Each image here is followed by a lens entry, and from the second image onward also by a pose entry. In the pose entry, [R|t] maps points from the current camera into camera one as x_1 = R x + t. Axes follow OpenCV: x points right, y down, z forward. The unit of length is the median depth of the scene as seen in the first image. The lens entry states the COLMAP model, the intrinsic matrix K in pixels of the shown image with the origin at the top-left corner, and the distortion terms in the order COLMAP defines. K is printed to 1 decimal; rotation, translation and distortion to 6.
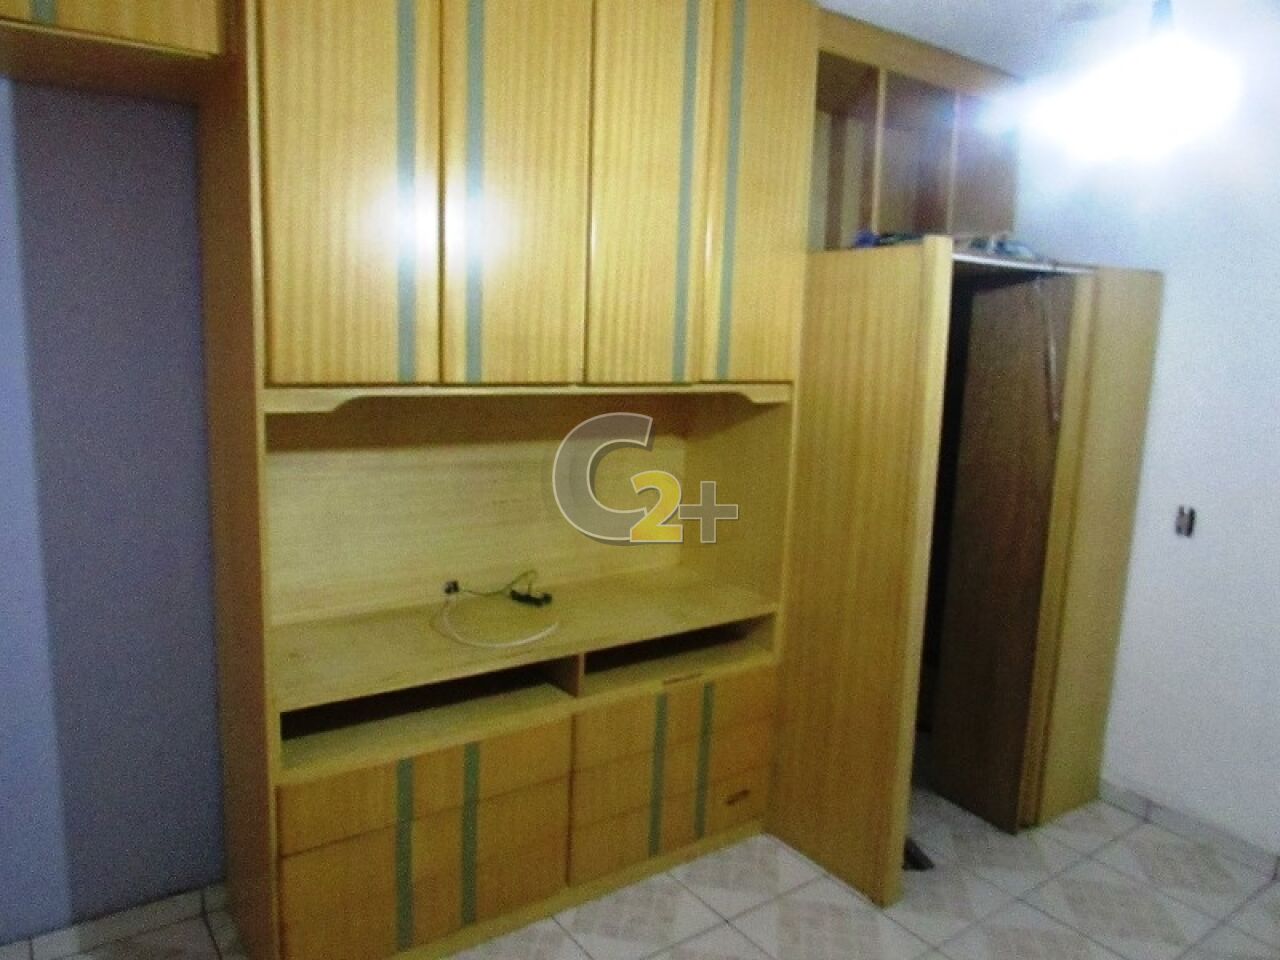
lens RADIAL K [[897.2, 0, 640.0], [0, 897.2, 480.0], [0, 0, 1]] dist [-0.035744, 0.003274]
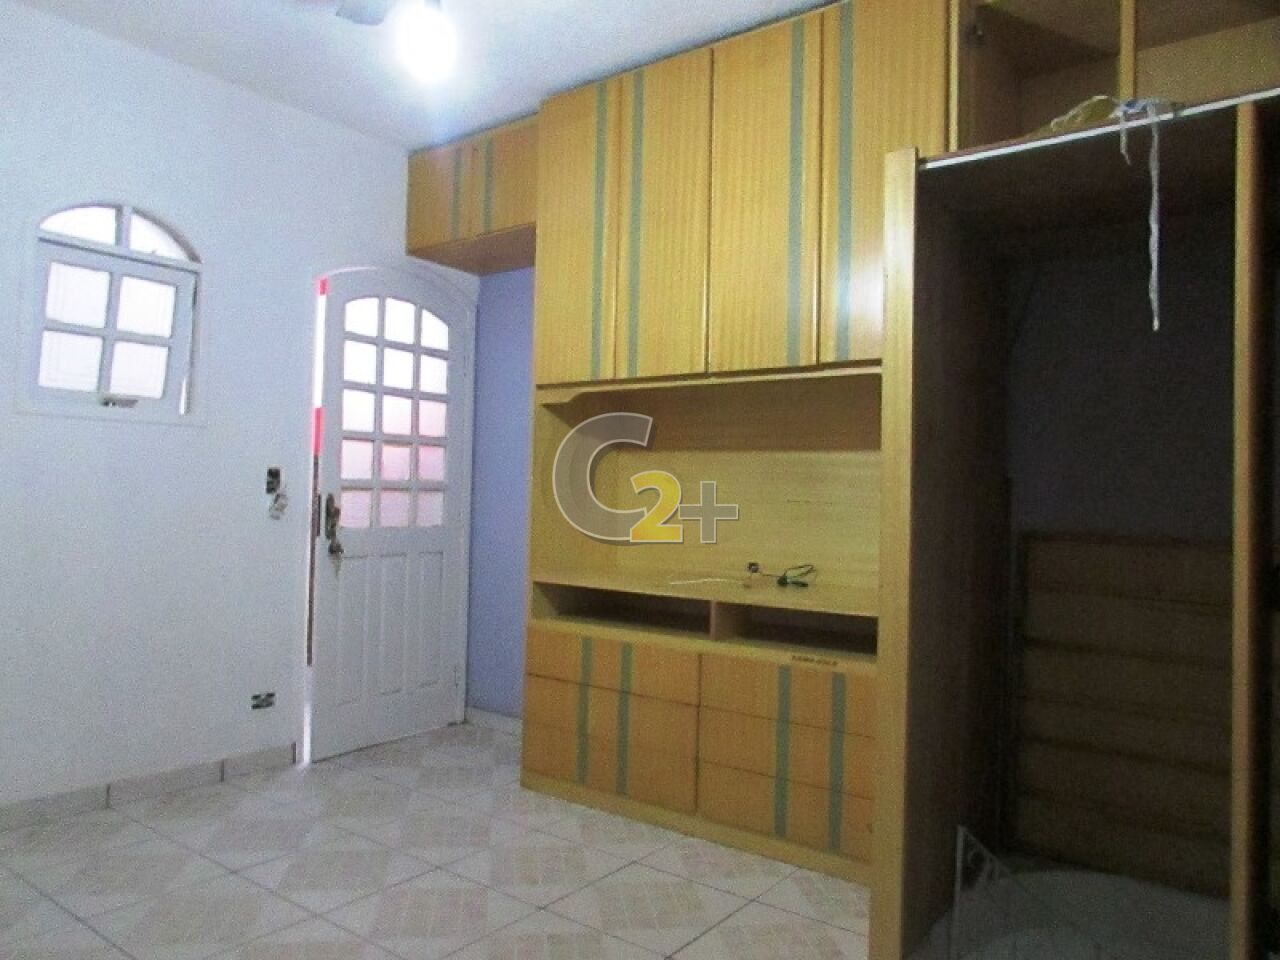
lens RADIAL K [[897.2, 0, 640.0], [0, 897.2, 480.0], [0, 0, 1]] dist [-0.035744, 0.003274]
pose [[0.306074, -0.045232, -0.950933, 1.038444], [-0.166880, 0.980855, -0.100368, 0.171969], [0.937267, 0.189412, 0.292666, 0.534644]]
